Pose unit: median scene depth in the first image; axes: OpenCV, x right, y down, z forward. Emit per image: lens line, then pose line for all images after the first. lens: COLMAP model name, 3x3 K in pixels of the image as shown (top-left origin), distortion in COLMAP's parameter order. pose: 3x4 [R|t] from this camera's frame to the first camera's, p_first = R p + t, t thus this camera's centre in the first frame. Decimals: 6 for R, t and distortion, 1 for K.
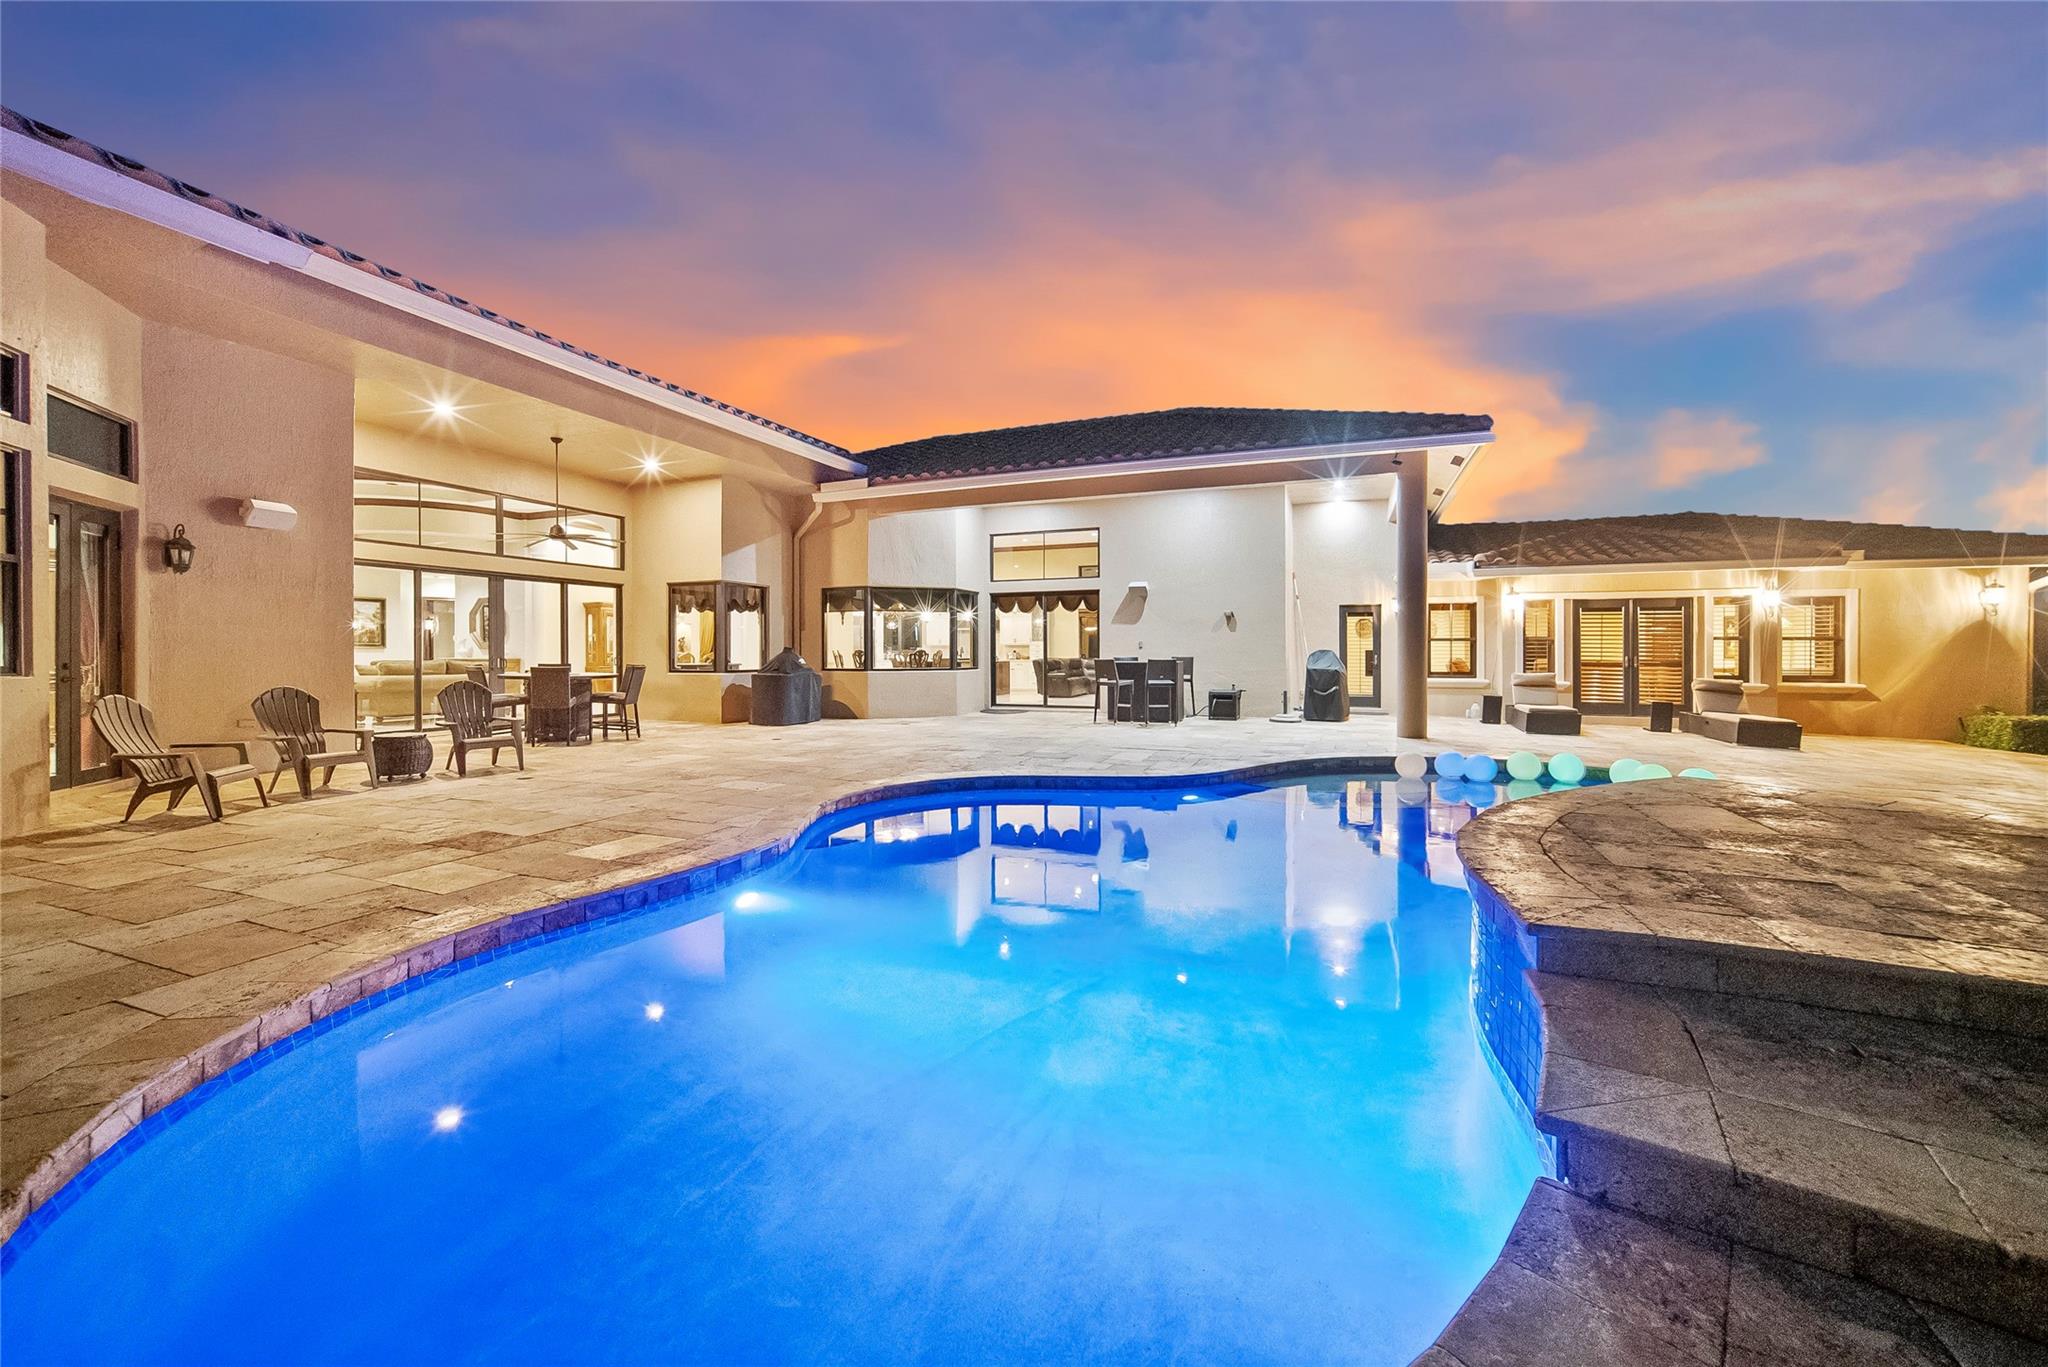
lens RADIAL K [[813.0, 0, 1027.9], [0, 813.0, 652.0], [0, 0, 1]] dist [0.000737, 0.000495]
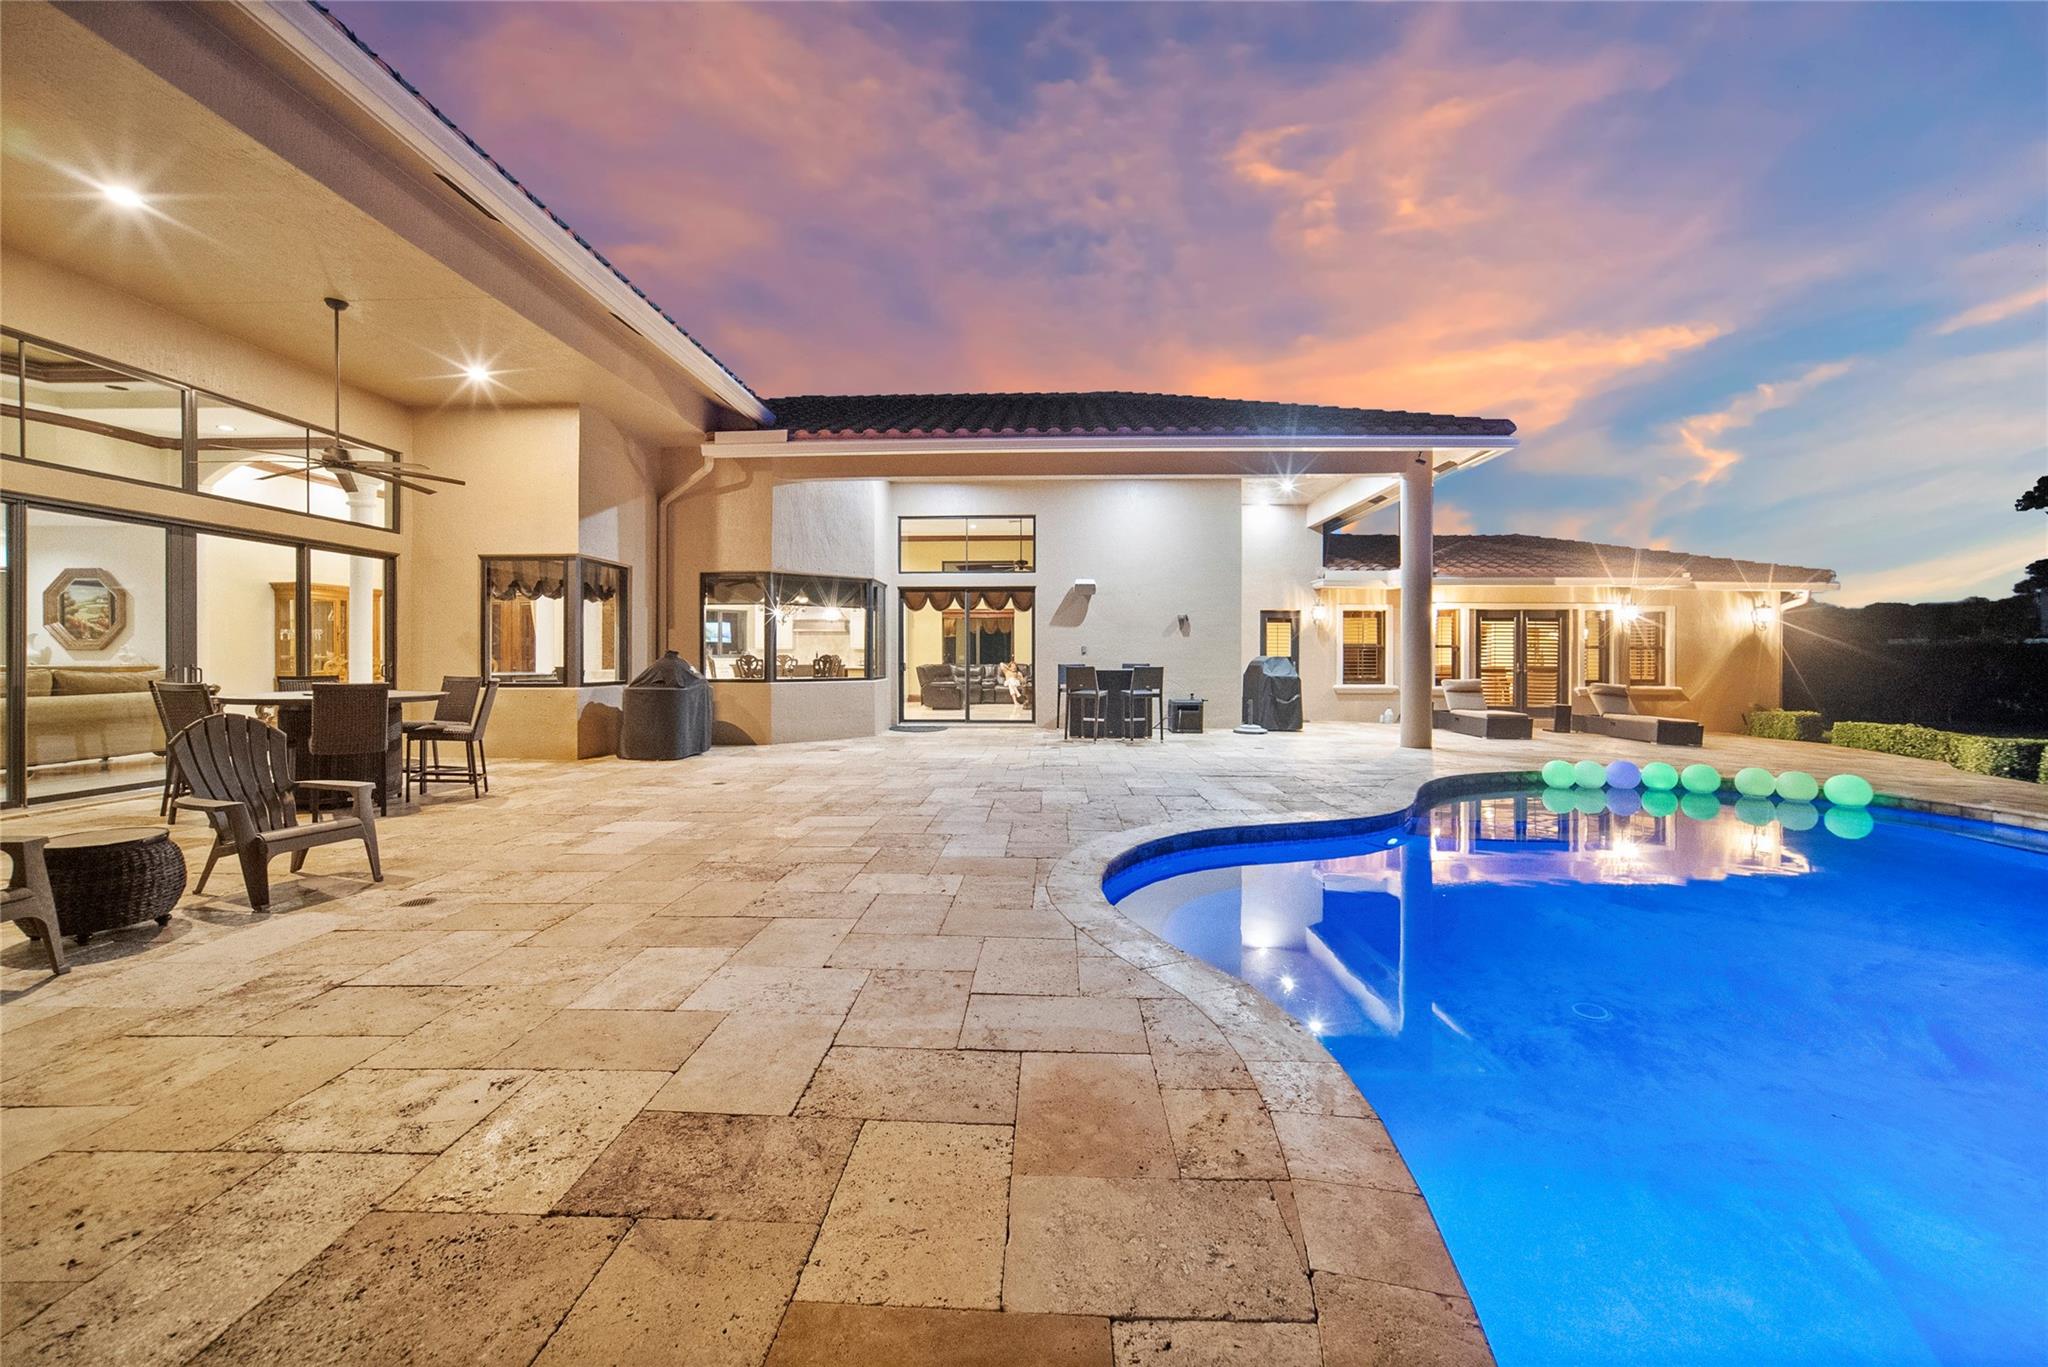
lens RADIAL K [[813.0, 0, 1027.9], [0, 813.0, 652.0], [0, 0, 1]] dist [0.000737, 0.000495]
pose [[0.940806, 0.004792, 0.338911, -0.240823], [-0.002371, 0.999969, -0.007556, 0.000261], [-0.338936, 0.006306, 0.940788, 0.204080]]
